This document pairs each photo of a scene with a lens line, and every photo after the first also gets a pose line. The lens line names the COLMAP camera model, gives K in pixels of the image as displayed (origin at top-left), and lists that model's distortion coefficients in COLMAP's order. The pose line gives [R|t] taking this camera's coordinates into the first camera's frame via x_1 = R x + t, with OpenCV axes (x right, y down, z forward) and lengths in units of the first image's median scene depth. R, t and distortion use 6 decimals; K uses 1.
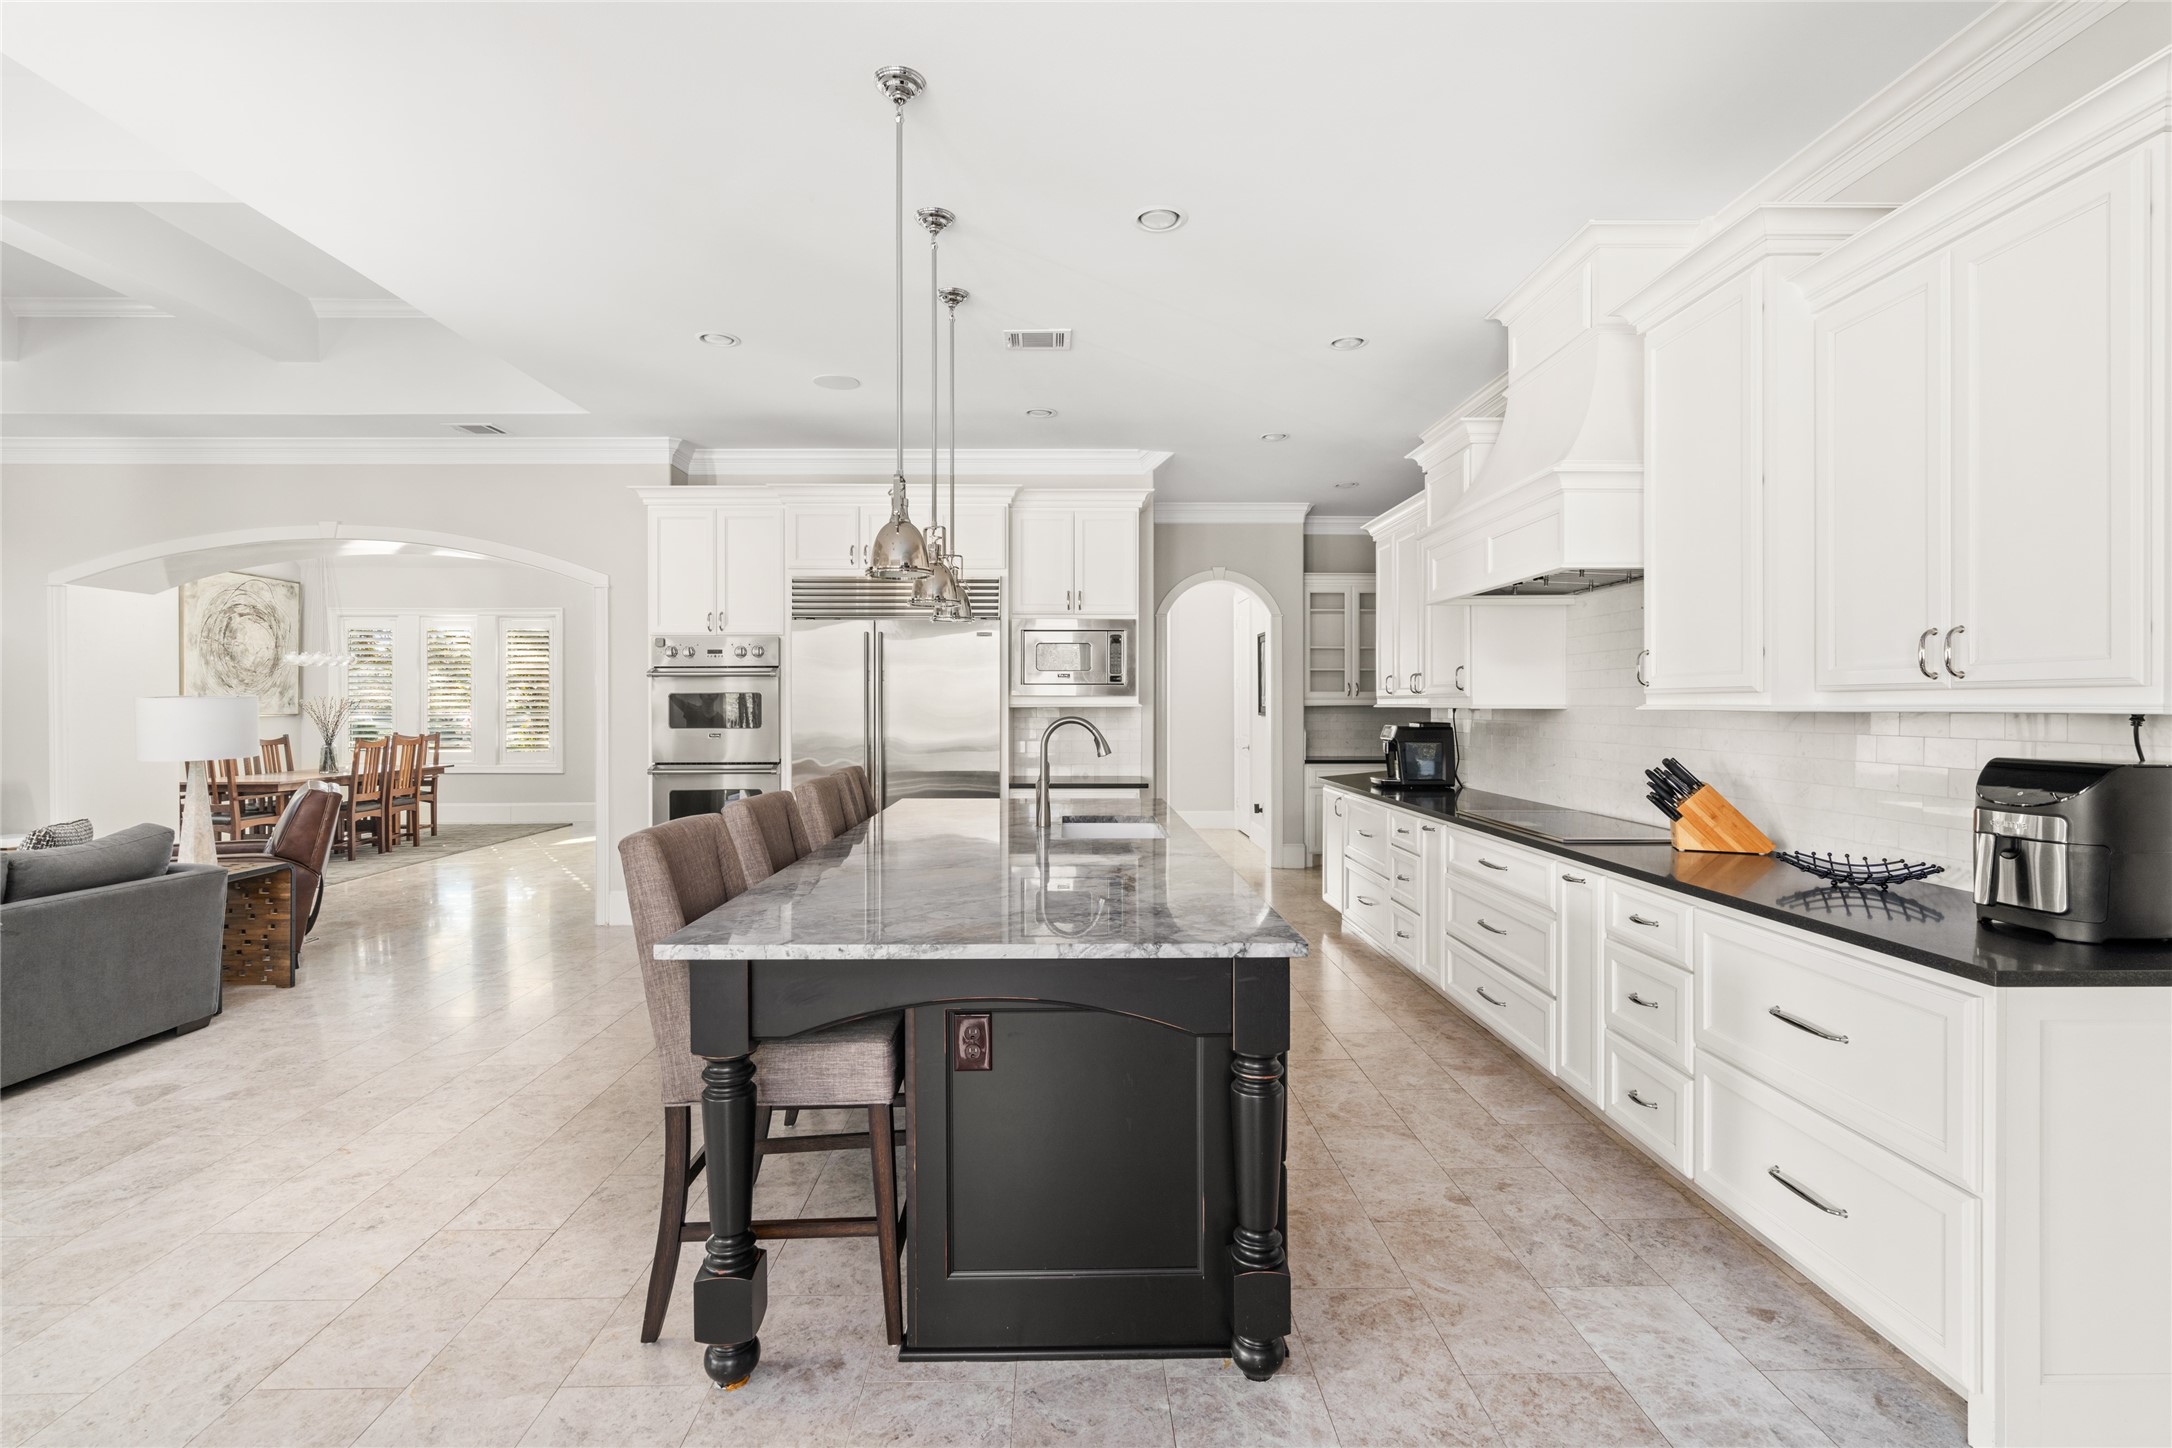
lens RADIAL K [[1007.9, 0, 1082.1], [0, 1007.9, 708.7], [0, 0, 1]] dist [0.001241, 0.002741]
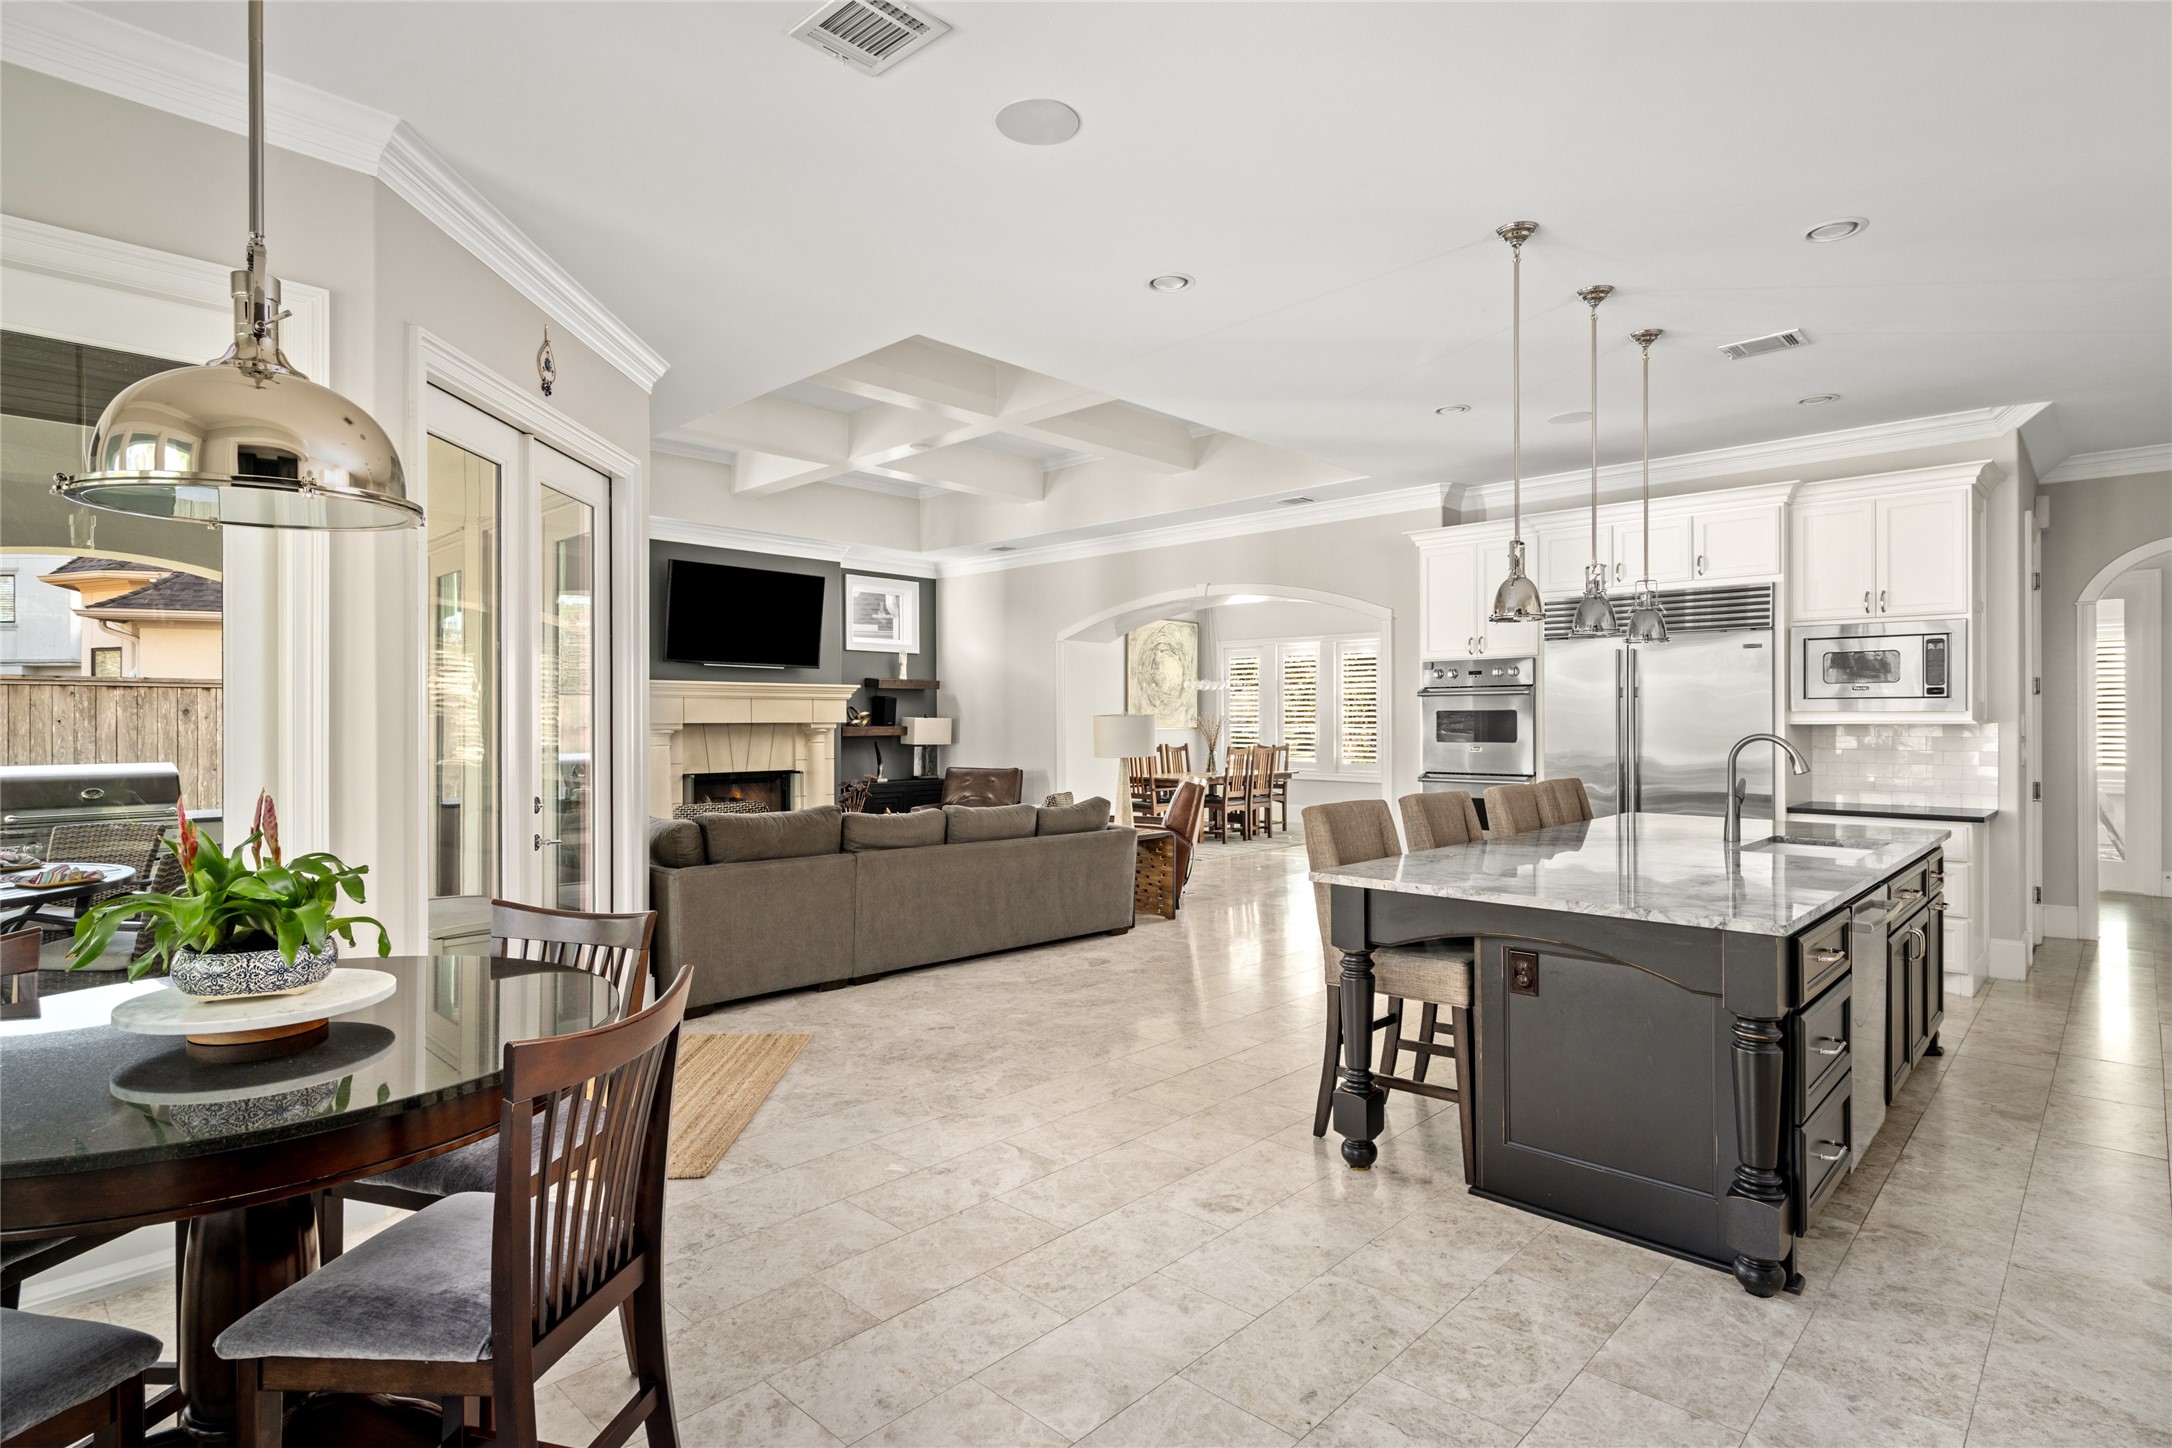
lens RADIAL K [[1111.4, 0, 1099.3], [0, 1111.4, 719.8], [0, 0, 1]] dist [-0.002637, -0.000914]
pose [[0.722298, 0.001615, -0.691580, 0.264869], [-0.005095, 0.999983, -0.002986, 0.000796], [0.691563, 0.005680, 0.722294, -0.240306]]
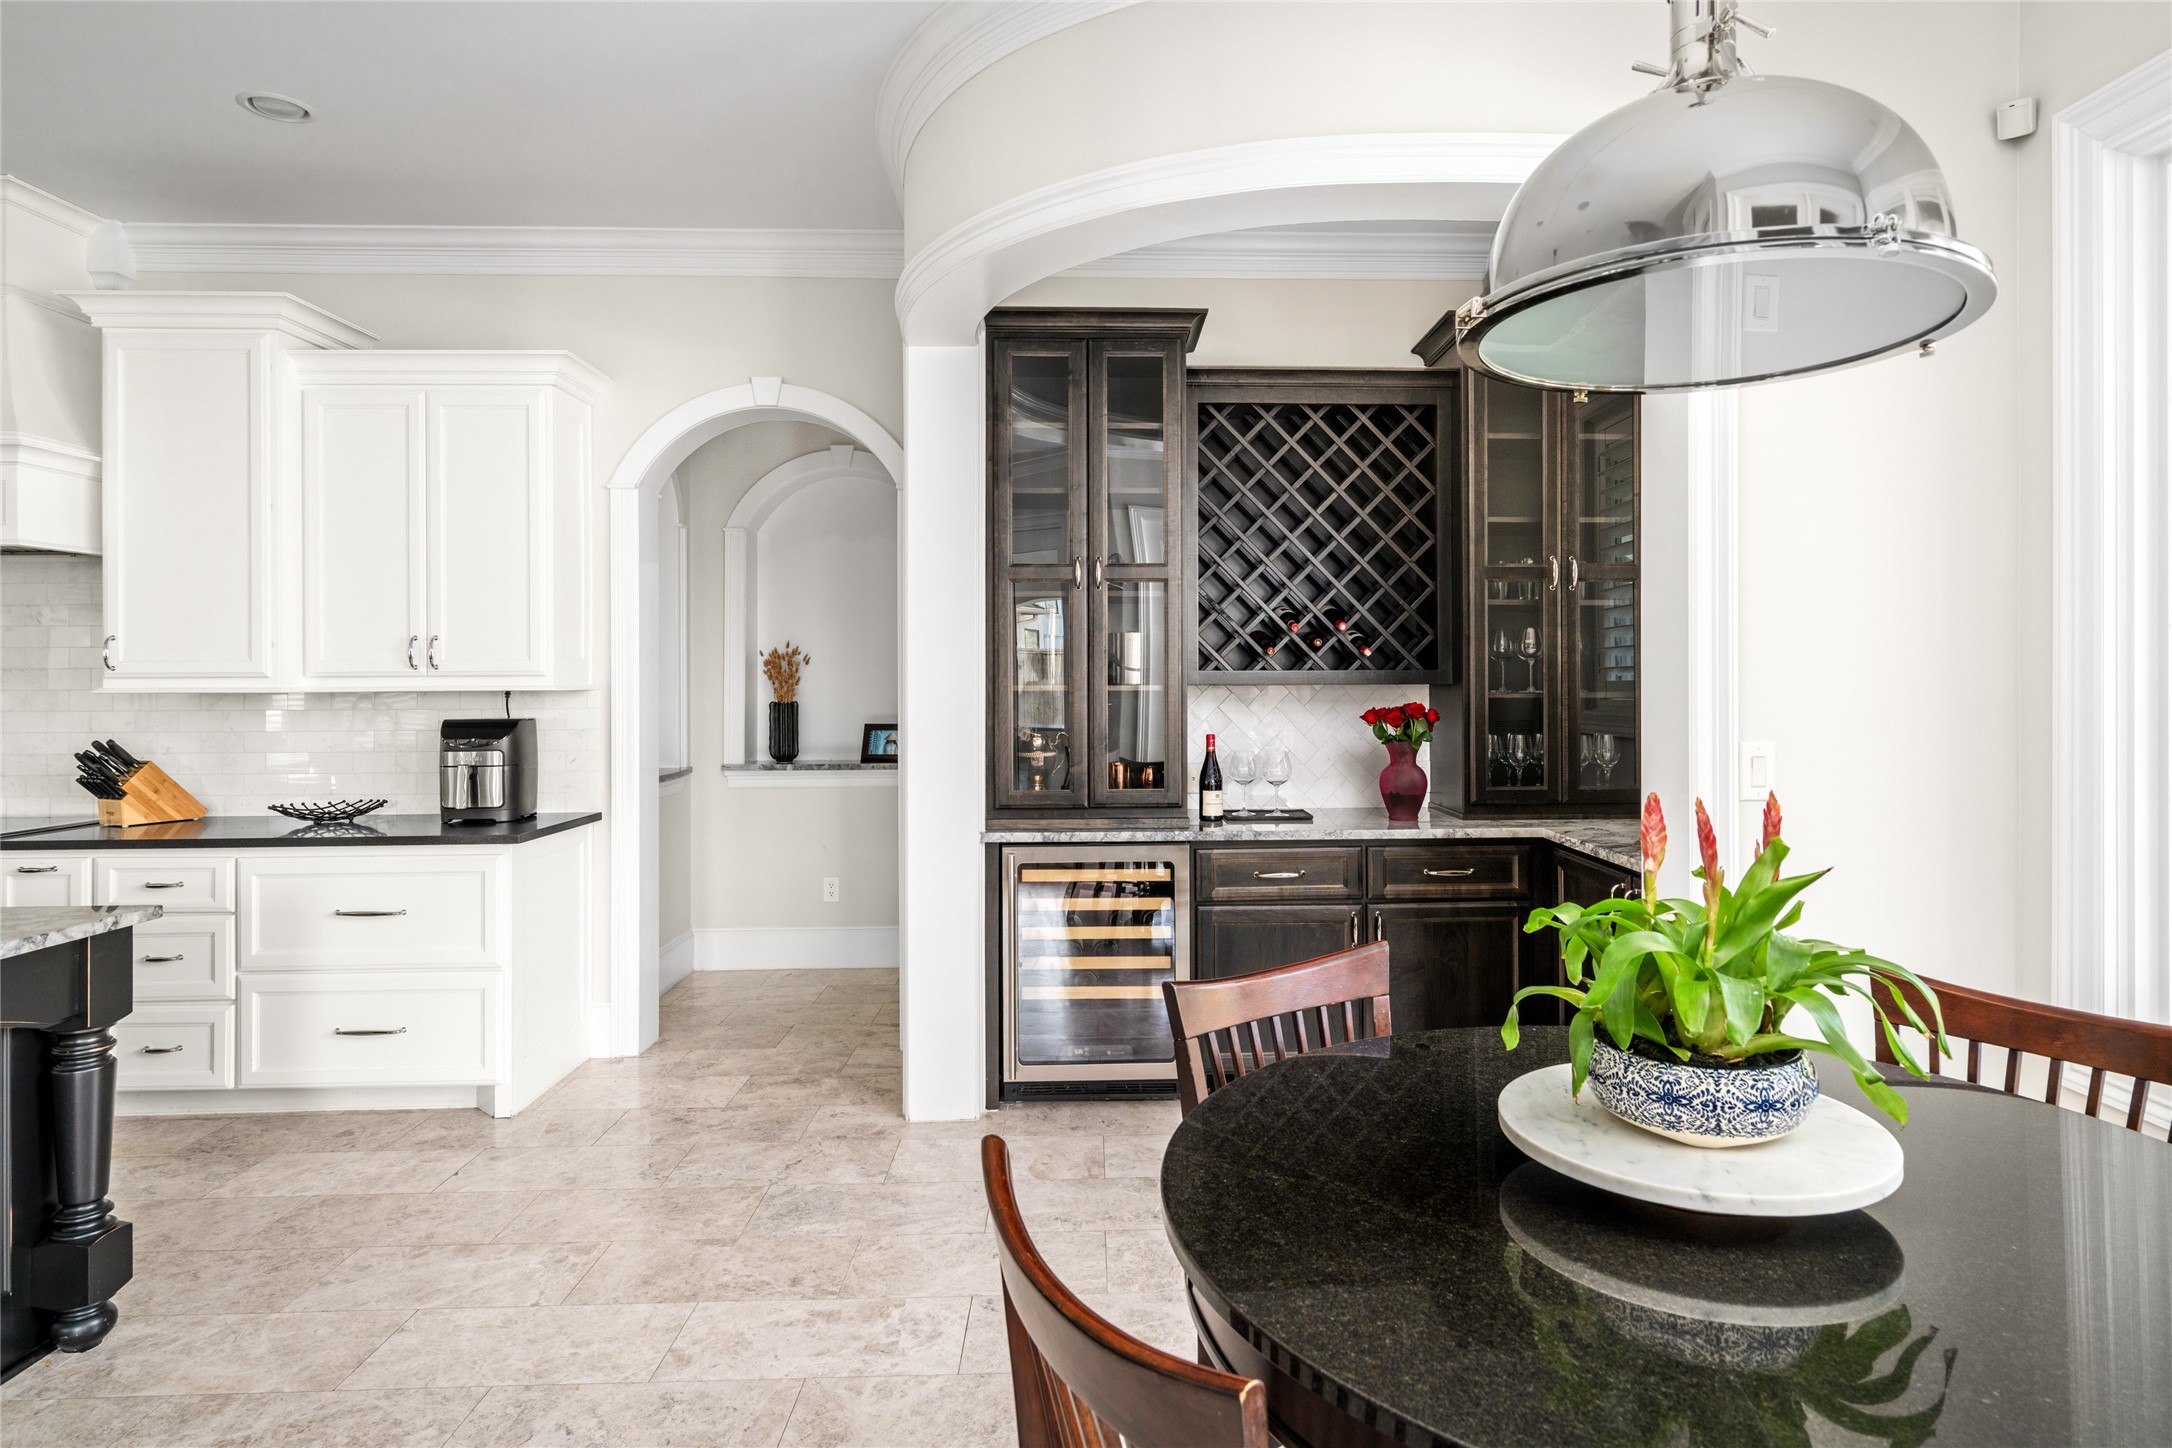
lens RADIAL K [[1111.4, 0, 1111.7], [0, 1111.4, 674.3], [0, 0, 1]] dist [-0.002637, -0.000914]
pose [[-0.001471, 0.003559, 0.999993, -0.493279], [0.010583, 0.999938, -0.003543, -0.003030], [-0.999943, 0.010578, -0.001509, -0.023365]]
